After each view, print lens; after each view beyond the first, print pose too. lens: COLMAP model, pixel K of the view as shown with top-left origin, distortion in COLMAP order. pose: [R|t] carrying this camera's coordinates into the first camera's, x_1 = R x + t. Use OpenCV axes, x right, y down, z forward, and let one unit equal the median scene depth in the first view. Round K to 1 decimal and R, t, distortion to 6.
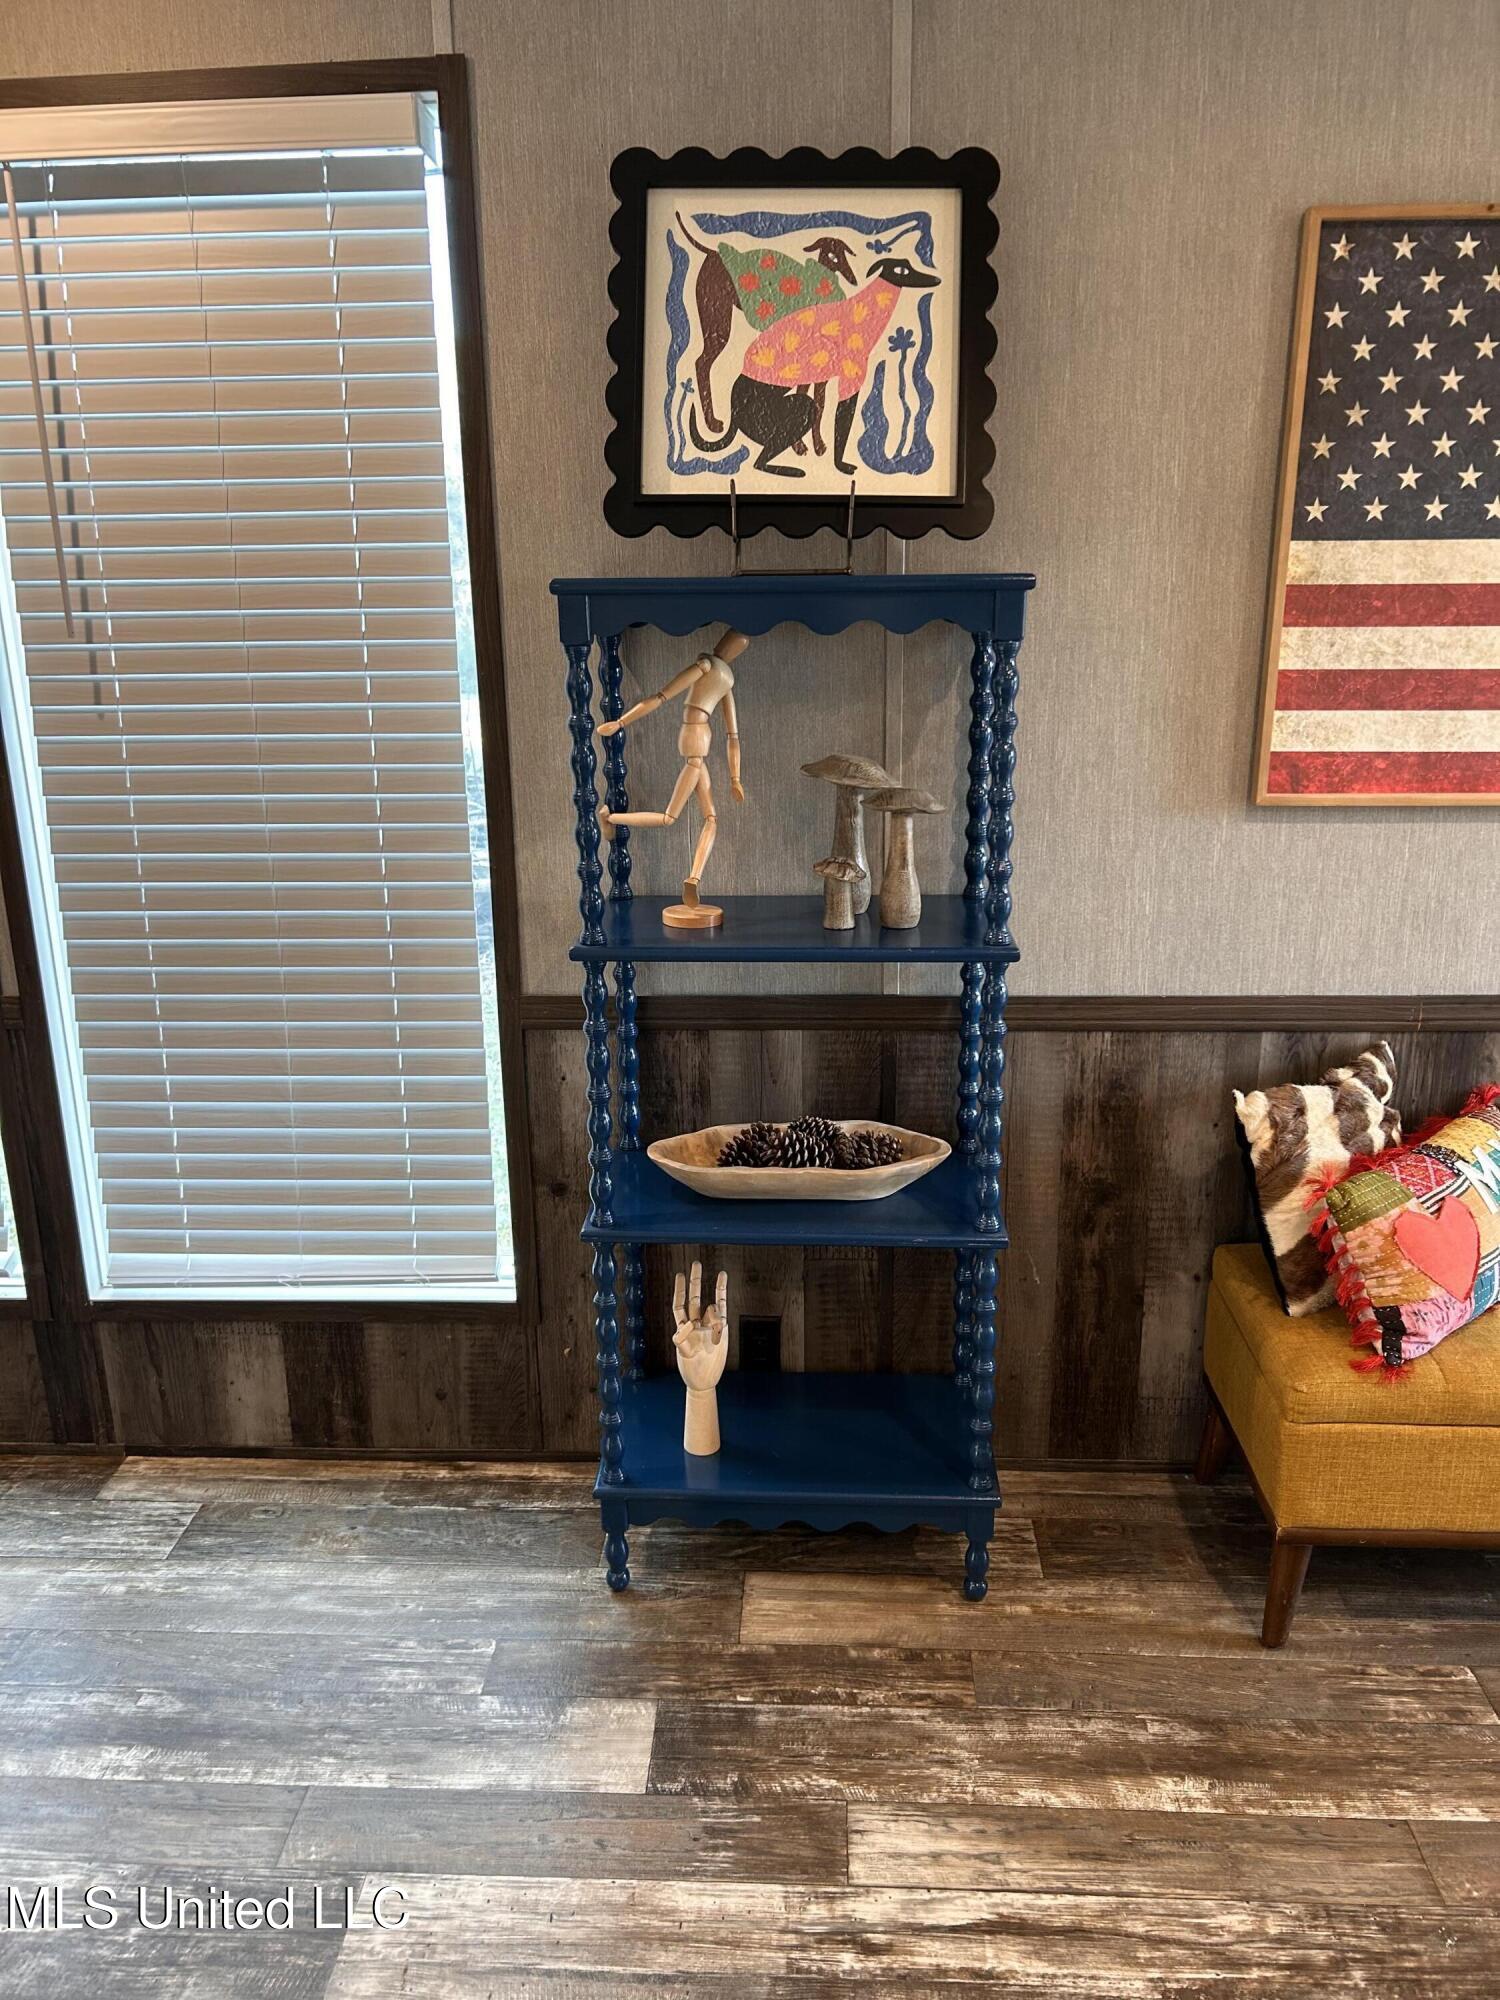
lens RADIAL K [[1501.2, 0, 804.9], [0, 1501.2, 1003.7], [0, 0, 1]] dist [0.029270, -0.022653]
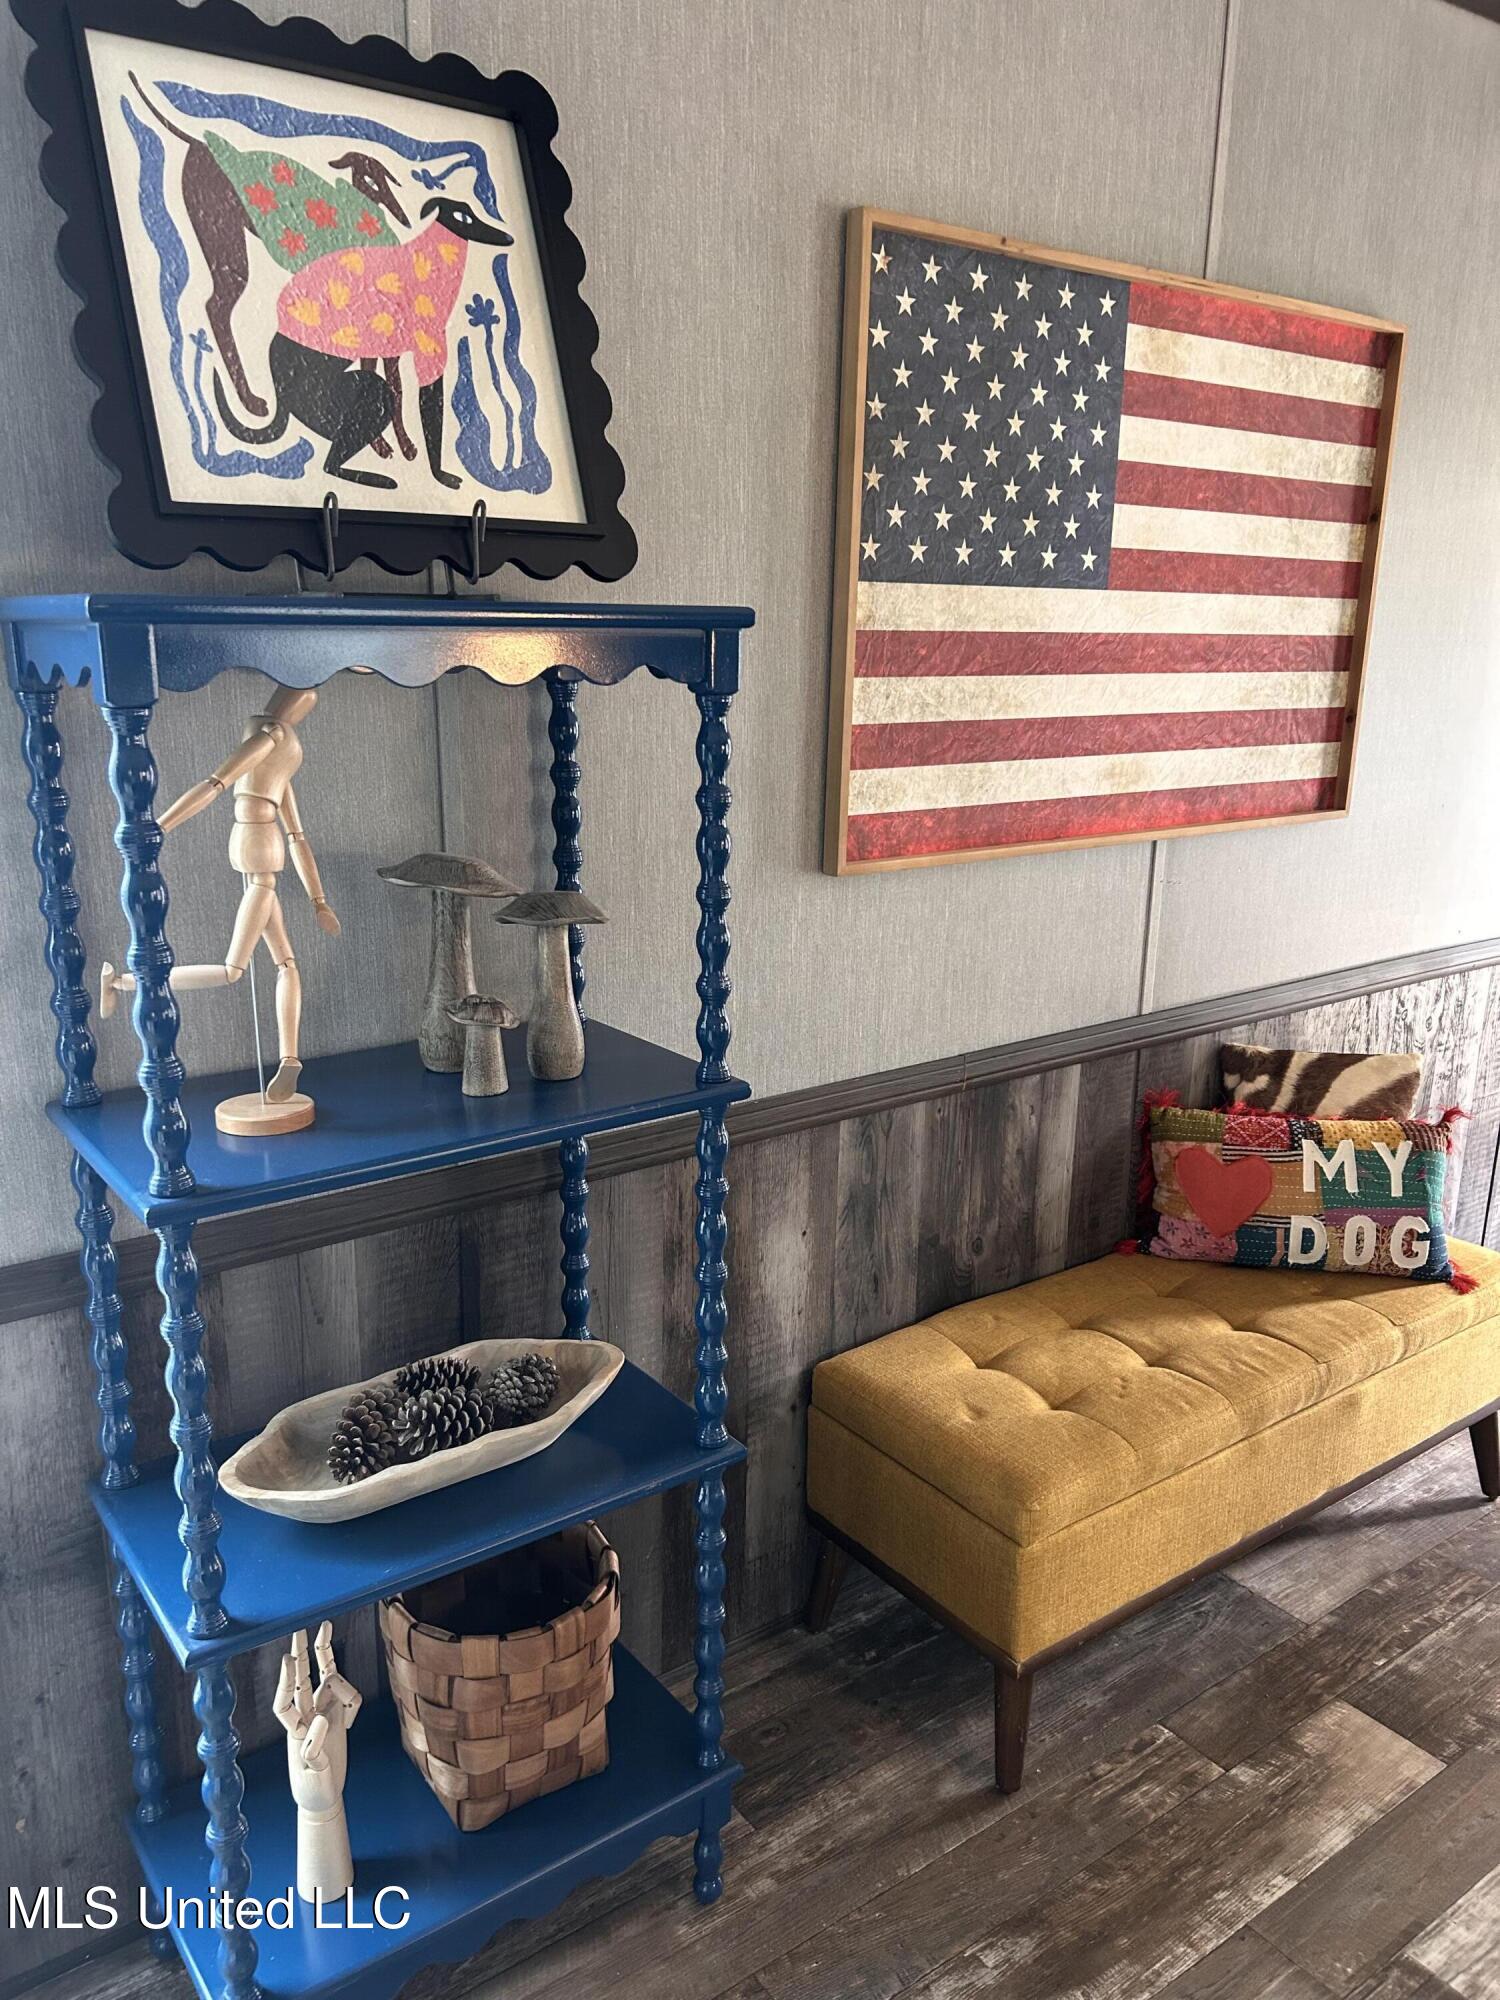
lens RADIAL K [[1501.2, 0, 735.4], [0, 1501.2, 985.4], [0, 0, 1]] dist [0.029270, -0.022653]
pose [[0.800739, -0.142298, 0.581867, -0.314733], [0.155787, 0.987419, 0.027091, -0.114914], [-0.578401, 0.068954, 0.812833, 0.351575]]
